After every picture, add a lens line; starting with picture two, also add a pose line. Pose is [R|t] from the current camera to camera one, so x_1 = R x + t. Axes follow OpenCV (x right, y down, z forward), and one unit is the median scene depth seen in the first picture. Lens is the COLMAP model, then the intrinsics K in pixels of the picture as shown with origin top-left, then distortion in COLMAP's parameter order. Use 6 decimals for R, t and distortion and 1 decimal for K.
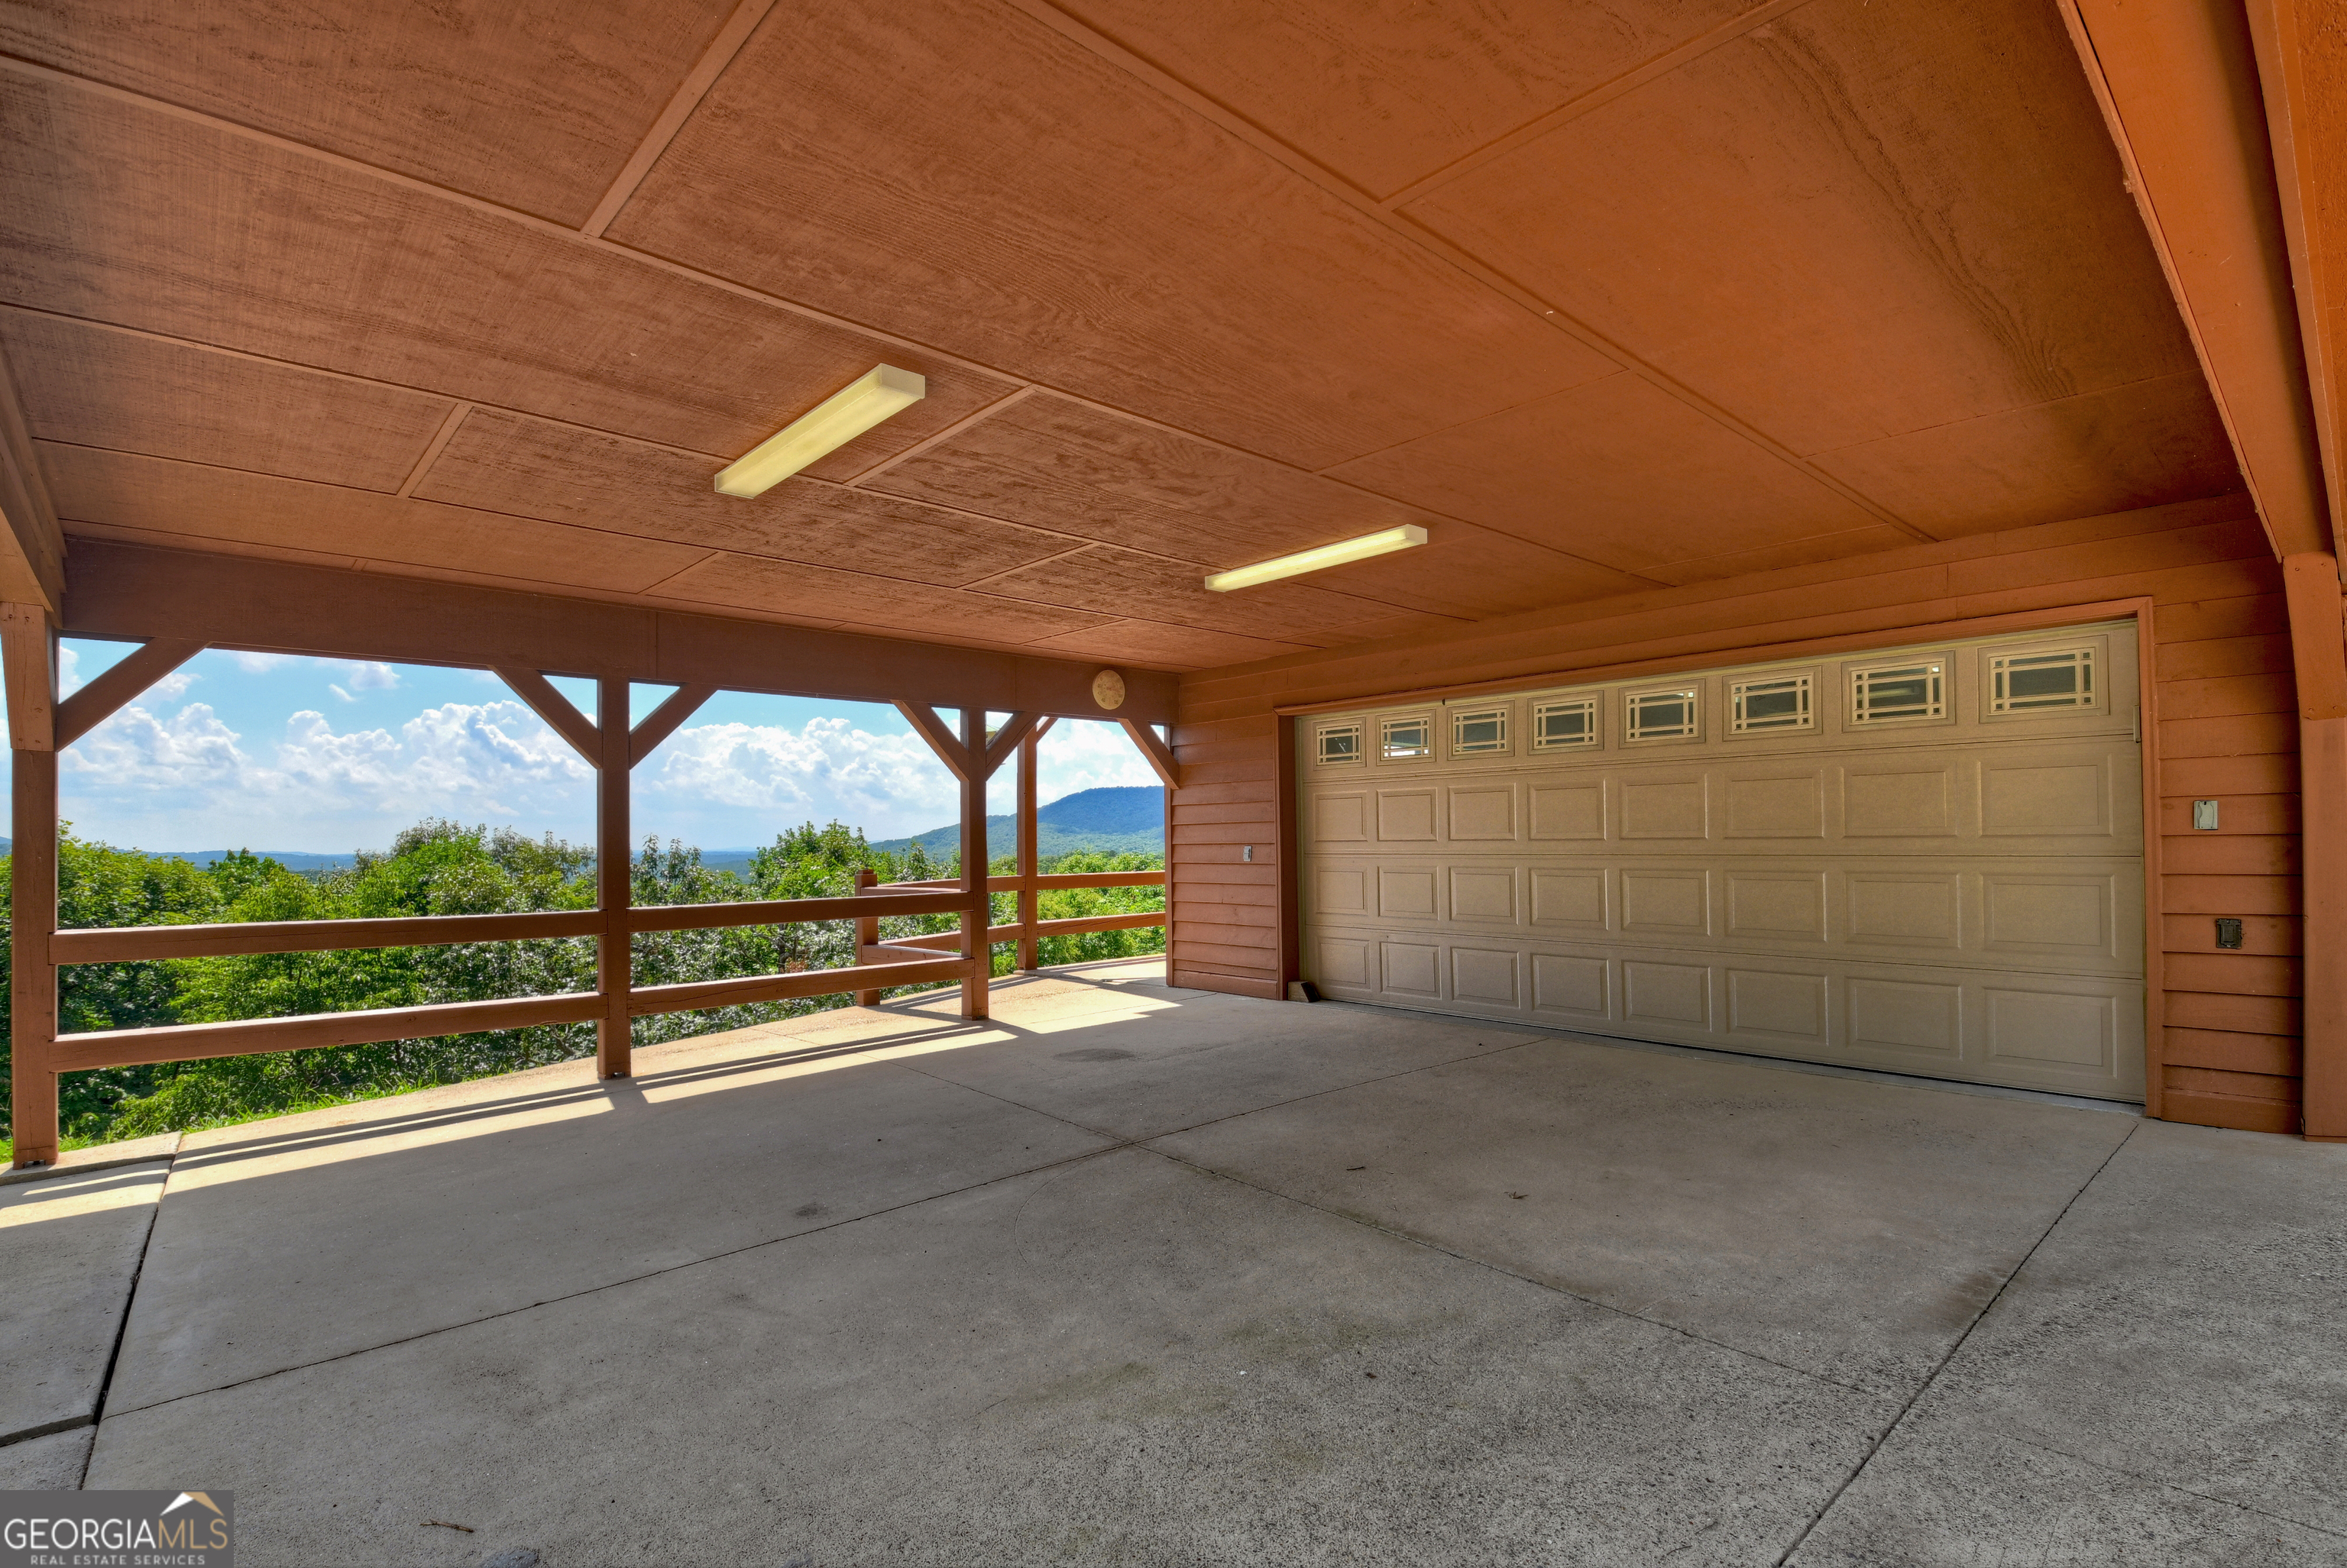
lens RADIAL K [[1111.6, 0, 1173.5], [0, 1111.6, 784.0], [0, 0, 1]] dist [0.000053, -0.000001]
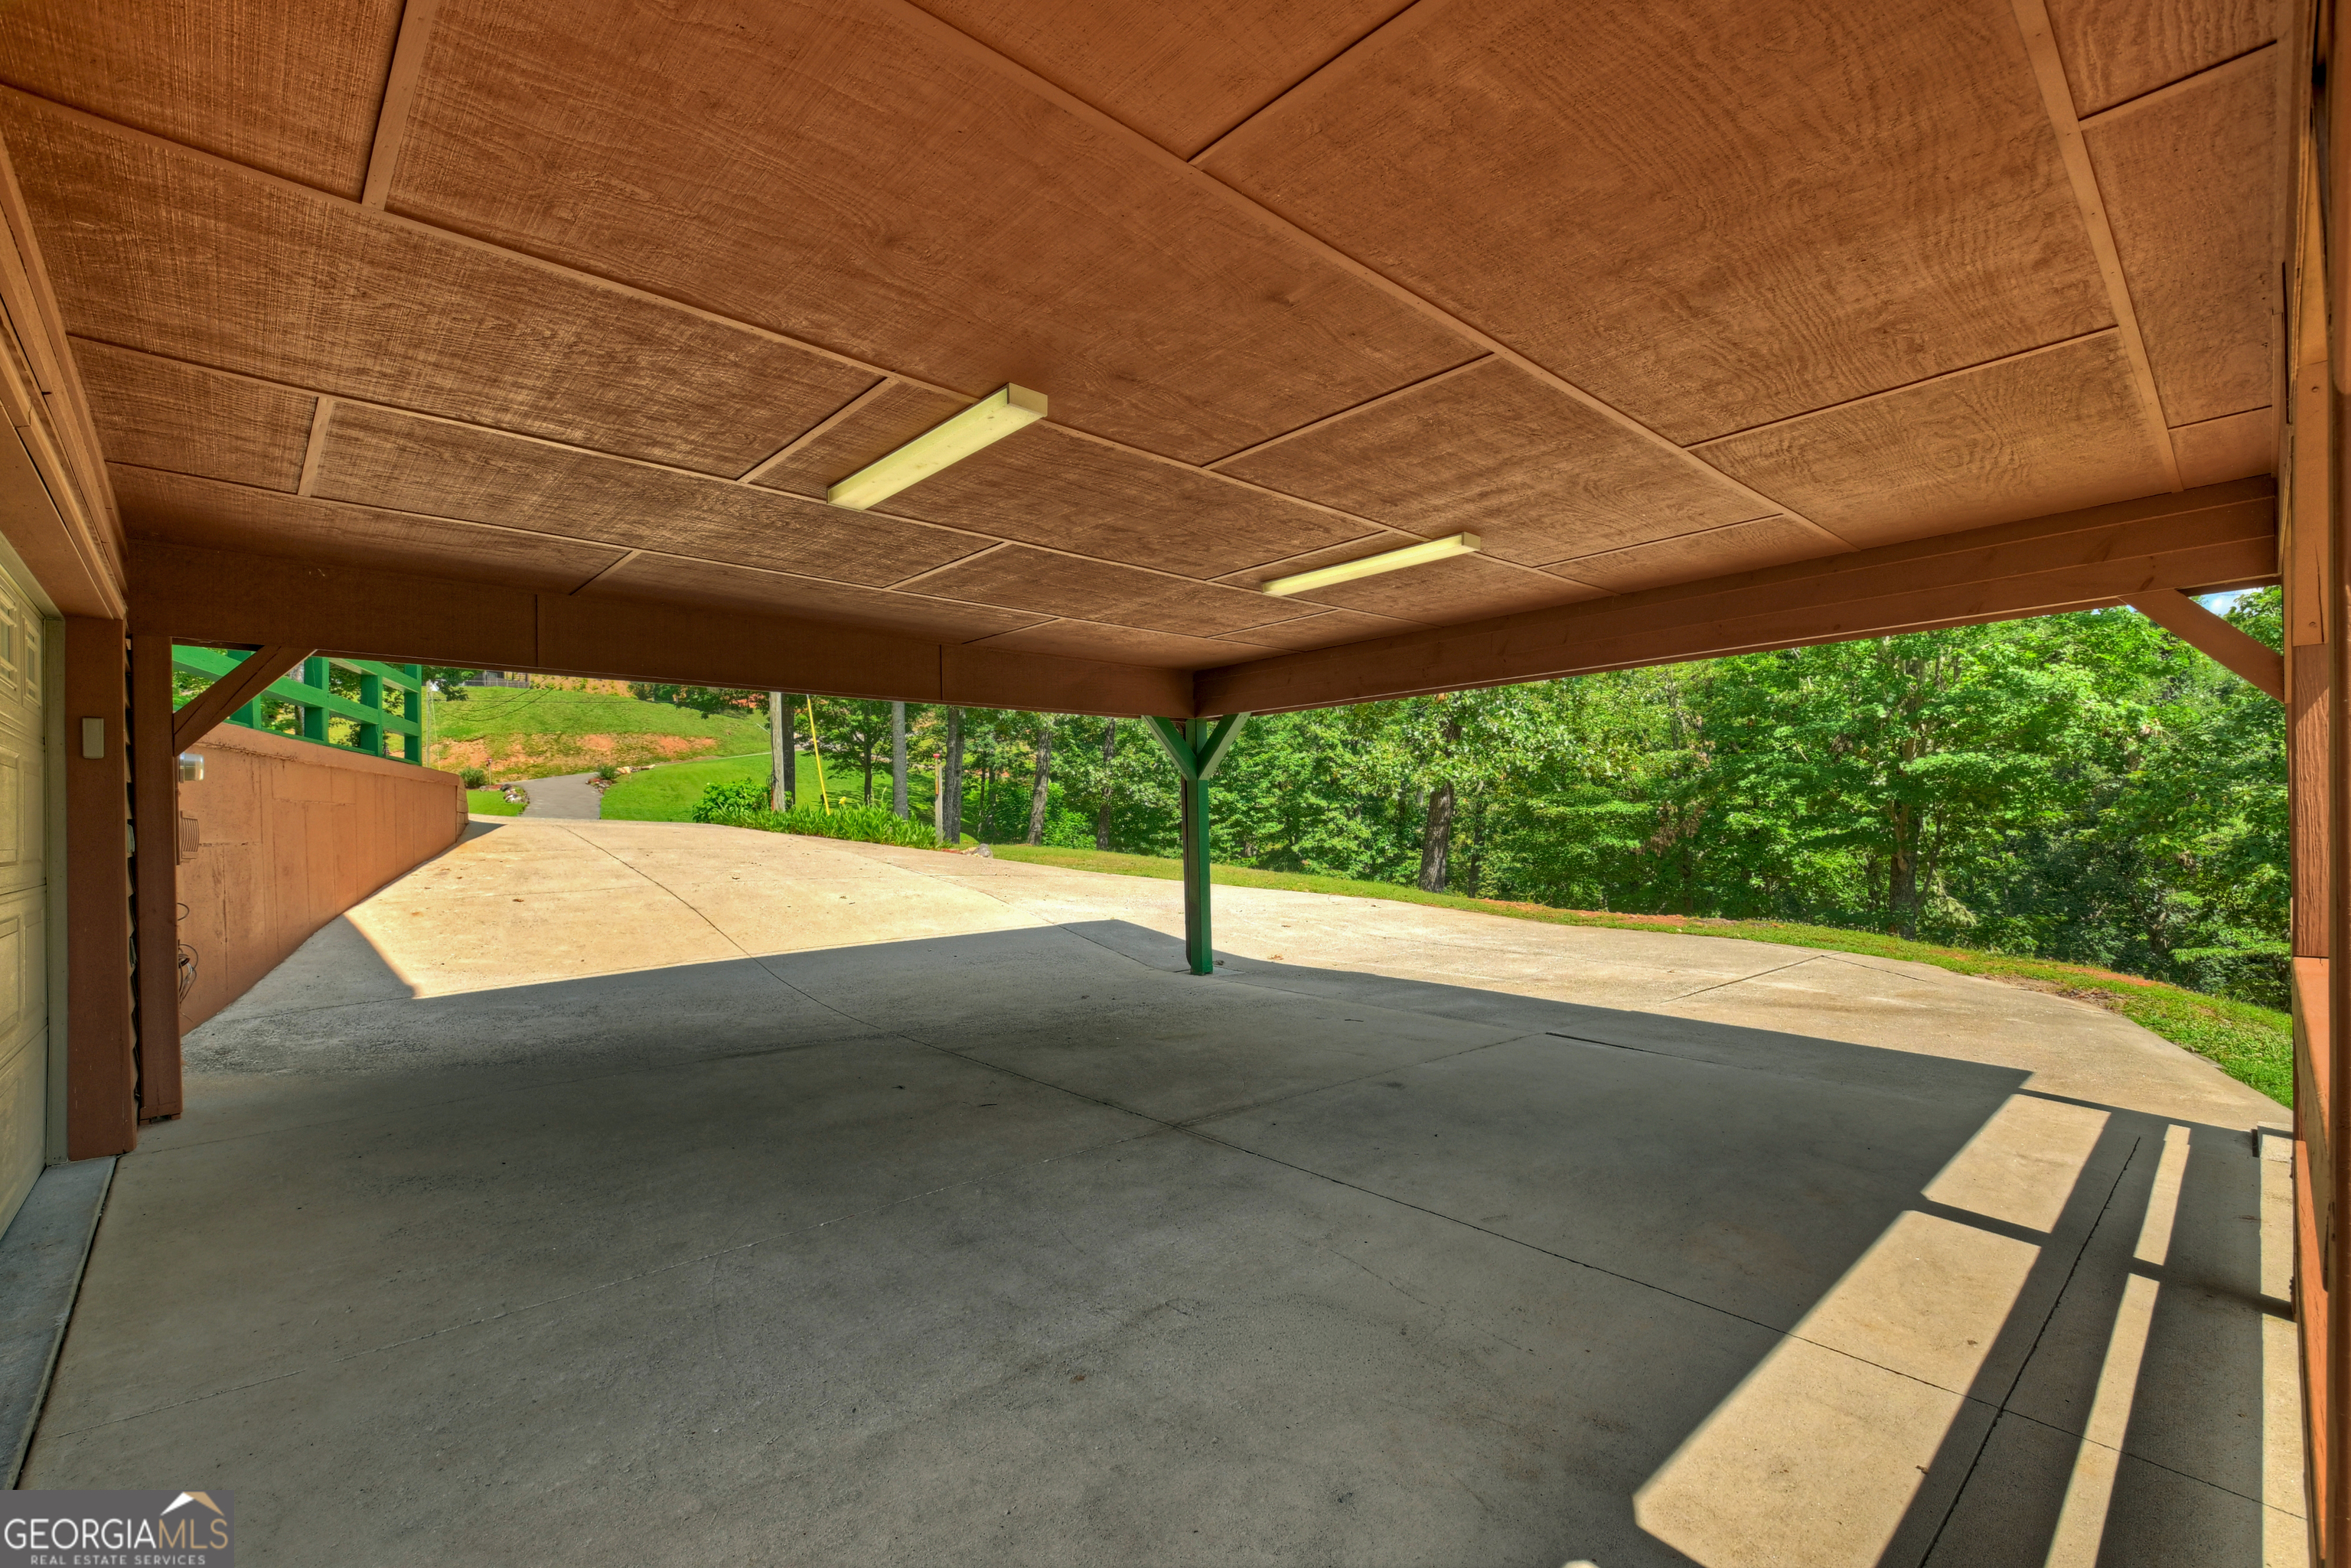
lens RADIAL K [[1020.7, 0, 1175.5], [0, 1020.7, 784.0], [0, 0, 1]] dist [-0.000227, -0.000111]
pose [[-0.999543, 0.029103, -0.008158, -0.042511], [0.029692, 0.995934, -0.085050, 0.091542], [0.005650, -0.085254, -0.996343, 2.100342]]
